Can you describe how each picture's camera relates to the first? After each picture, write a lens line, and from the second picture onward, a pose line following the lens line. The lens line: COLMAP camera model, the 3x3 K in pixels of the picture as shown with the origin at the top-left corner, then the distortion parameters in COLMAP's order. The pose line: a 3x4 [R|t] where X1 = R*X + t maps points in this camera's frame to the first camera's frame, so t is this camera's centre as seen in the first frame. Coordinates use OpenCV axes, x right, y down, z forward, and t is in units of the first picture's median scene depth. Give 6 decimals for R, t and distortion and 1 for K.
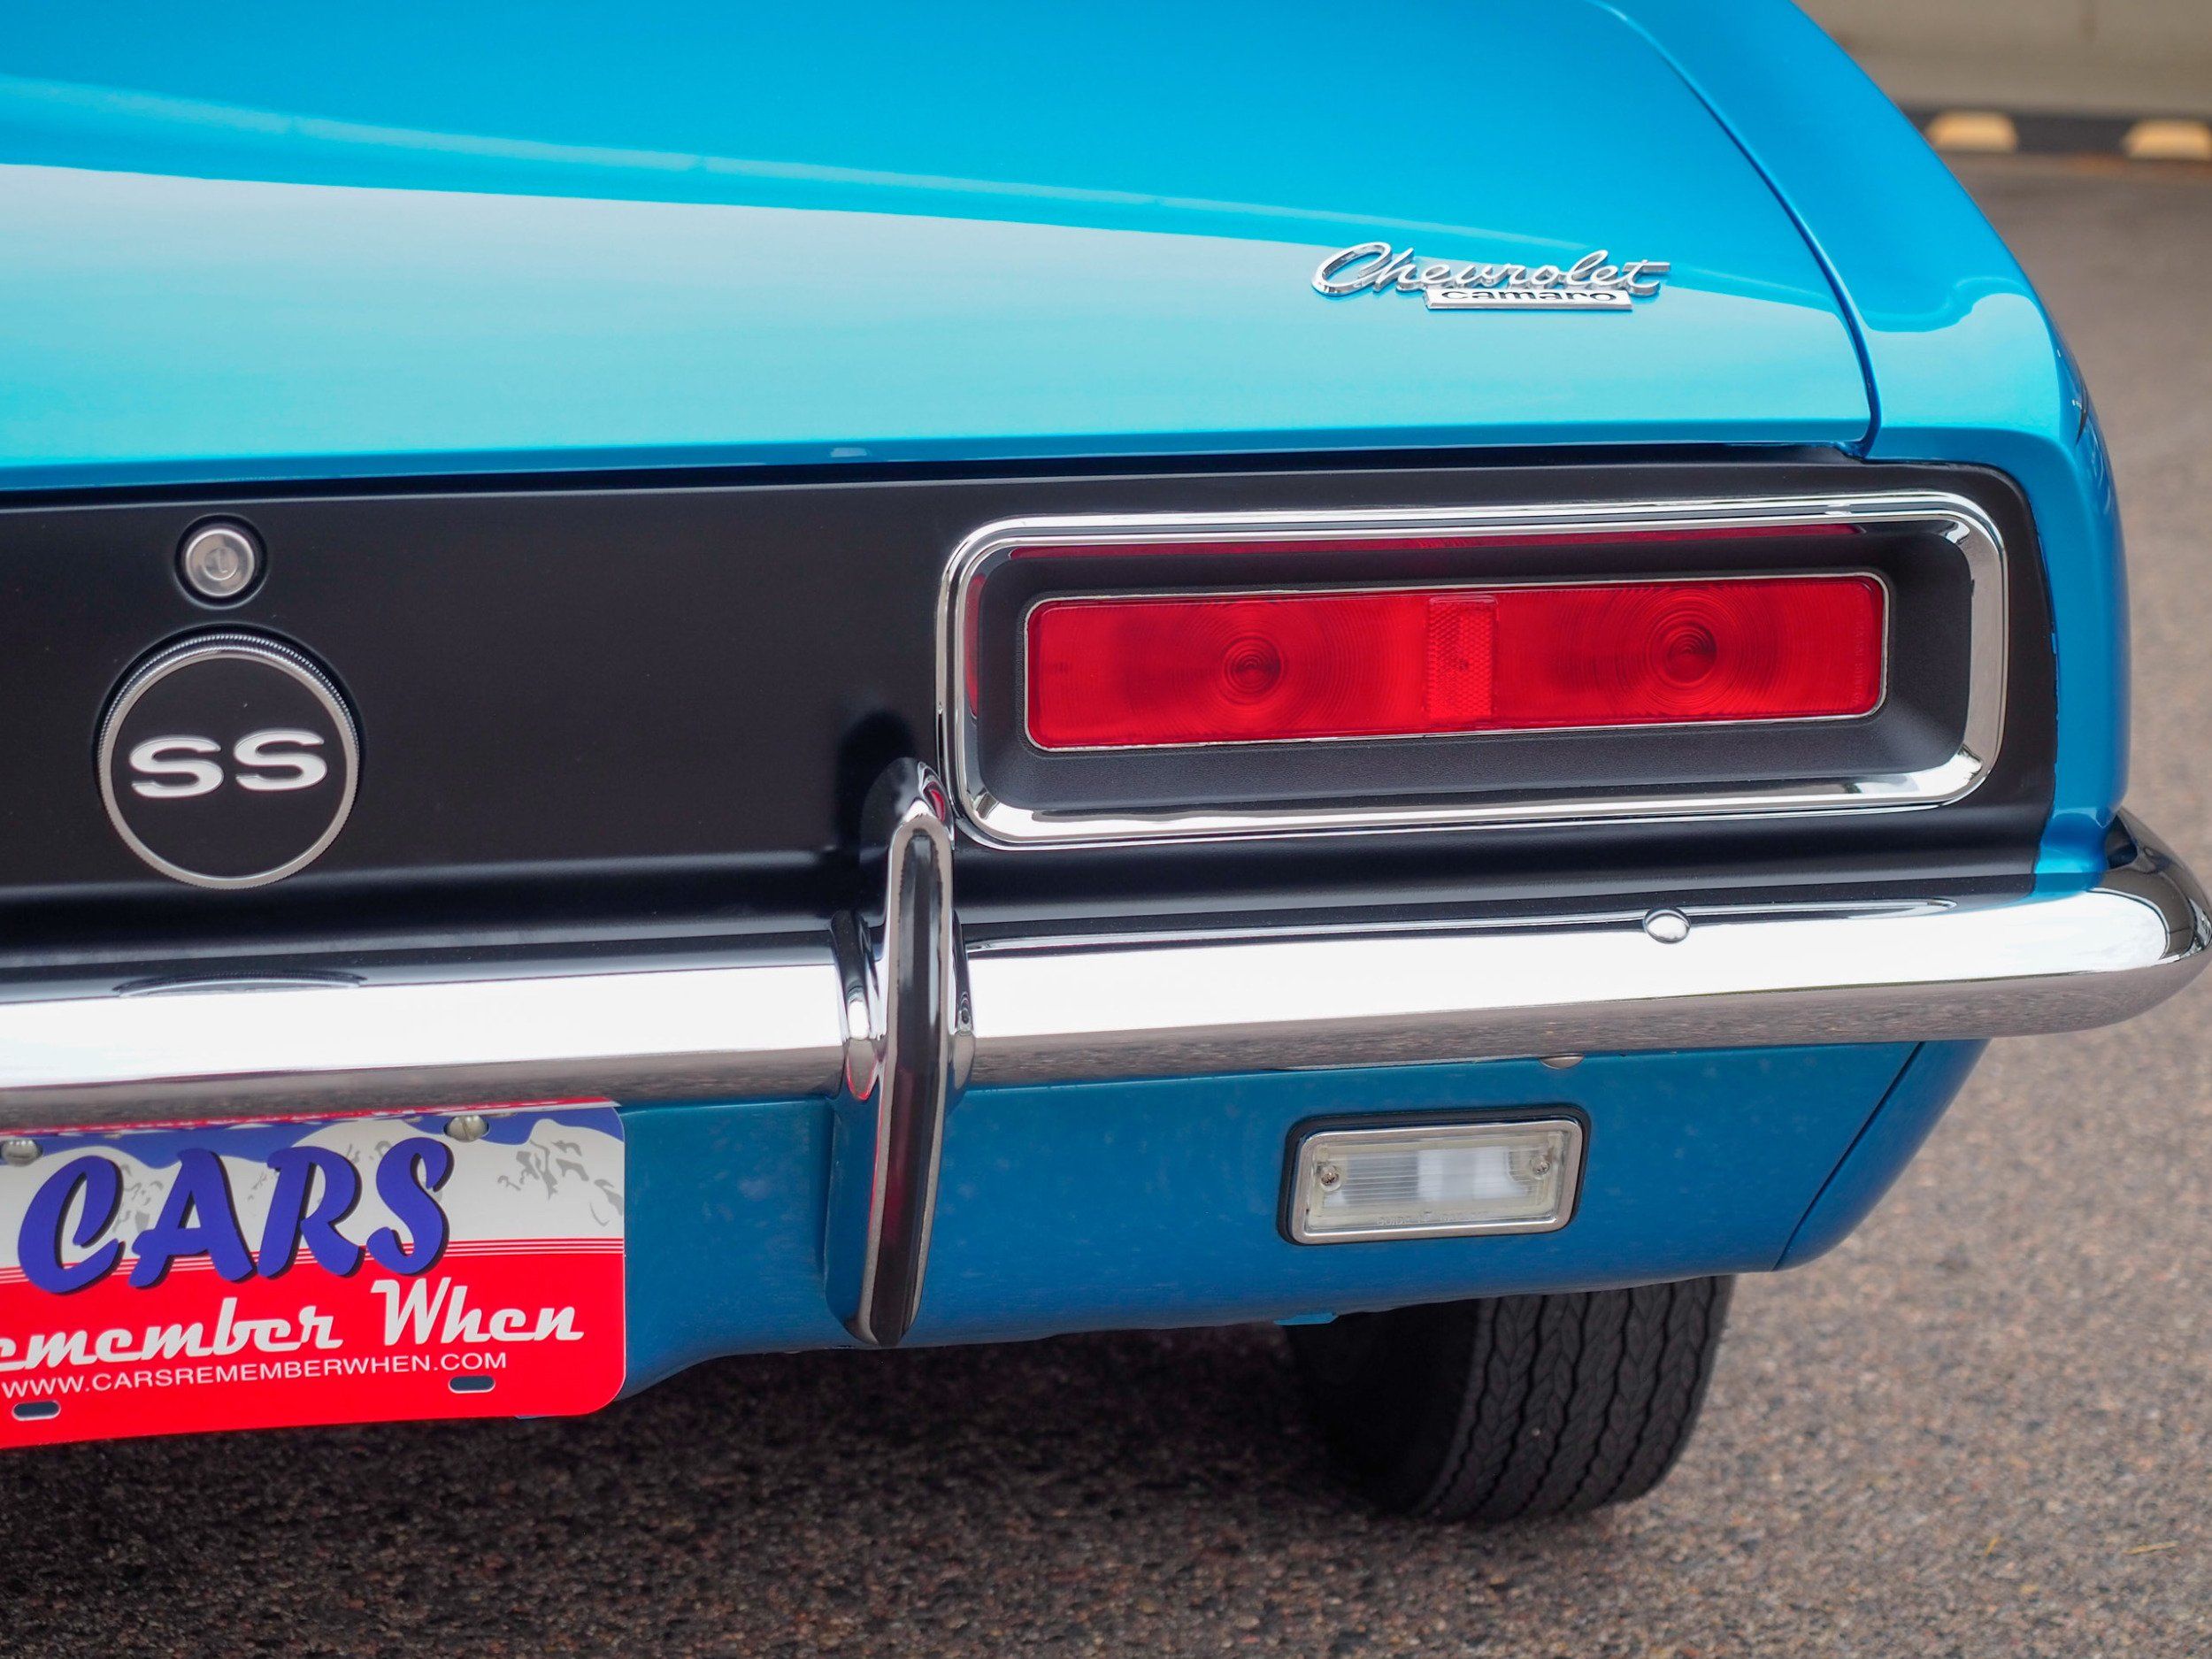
lens RADIAL K [[4918.1, 0, 1022.6], [0, 4918.1, 789.5], [0, 0, 1]] dist [0.024821, -0.132871]
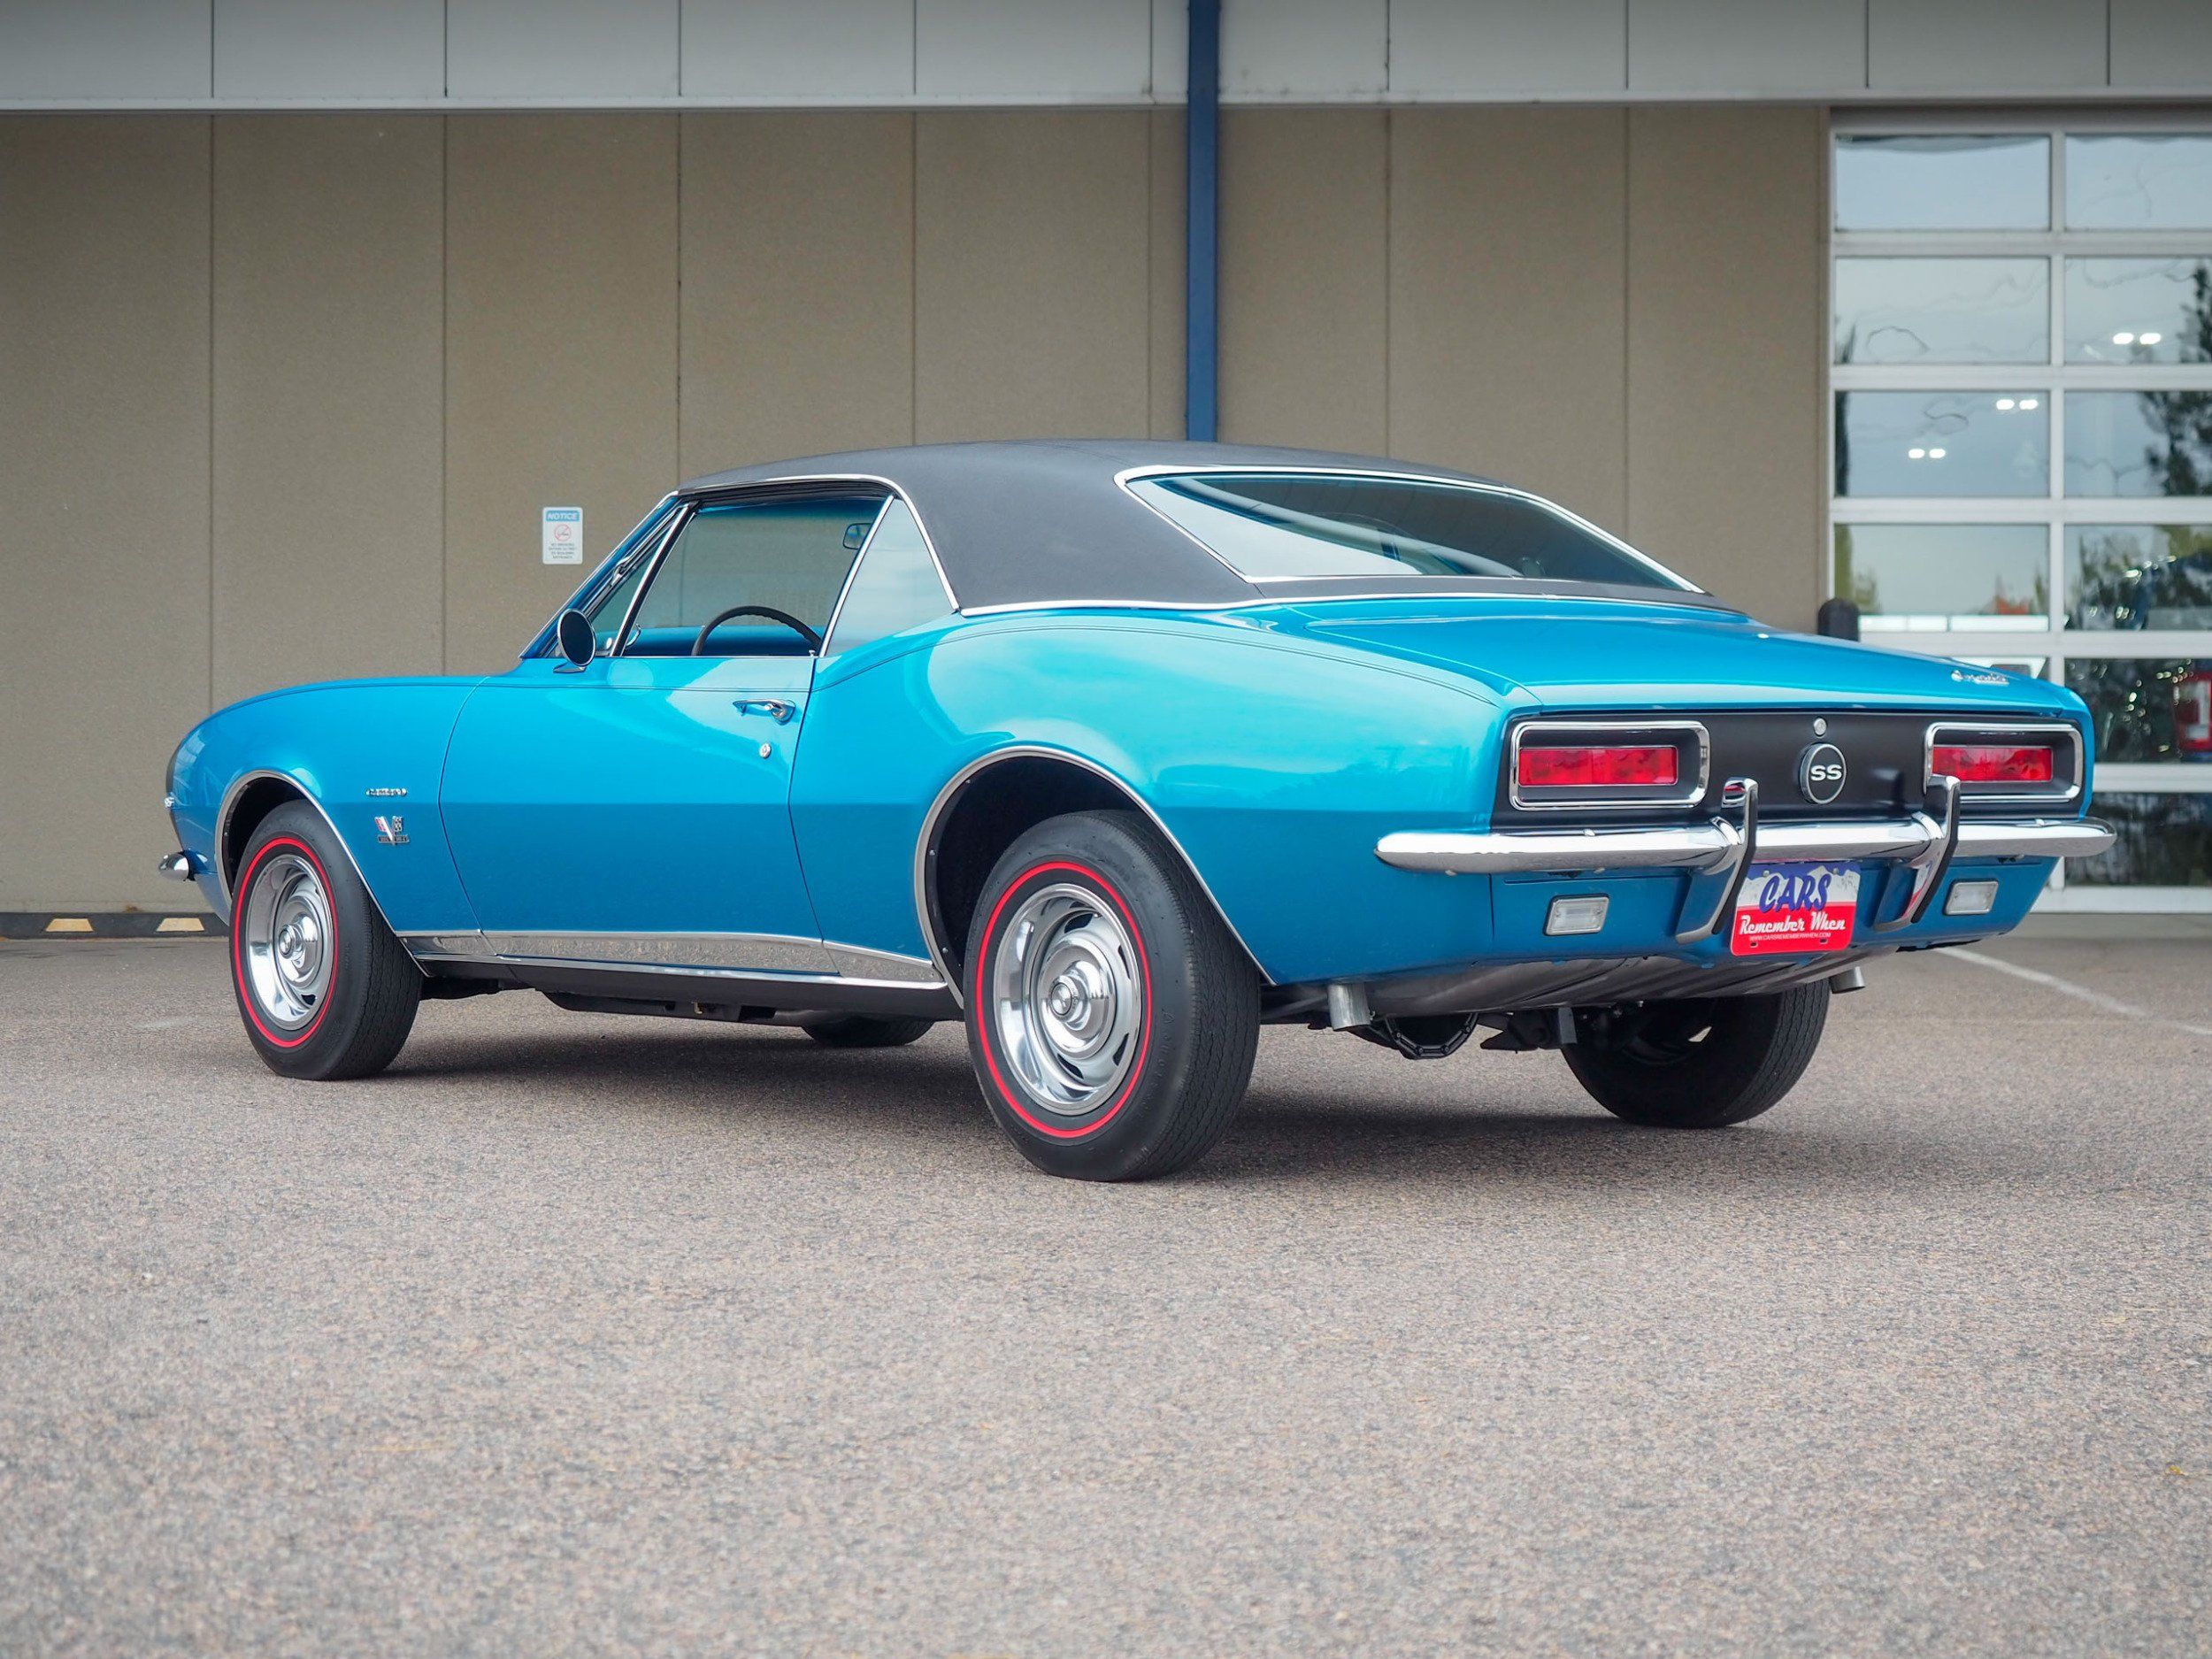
lens RADIAL K [[3811.9, 0, 1066.8], [0, 3811.9, 835.6], [0, 0, 1]] dist [0.025056, -0.141501]
pose [[0.865205, -0.007834, 0.501357, -2.203976], [0.112515, 0.977413, -0.178898, 0.522417], [-0.488631, 0.211194, 0.846544, -1.365735]]
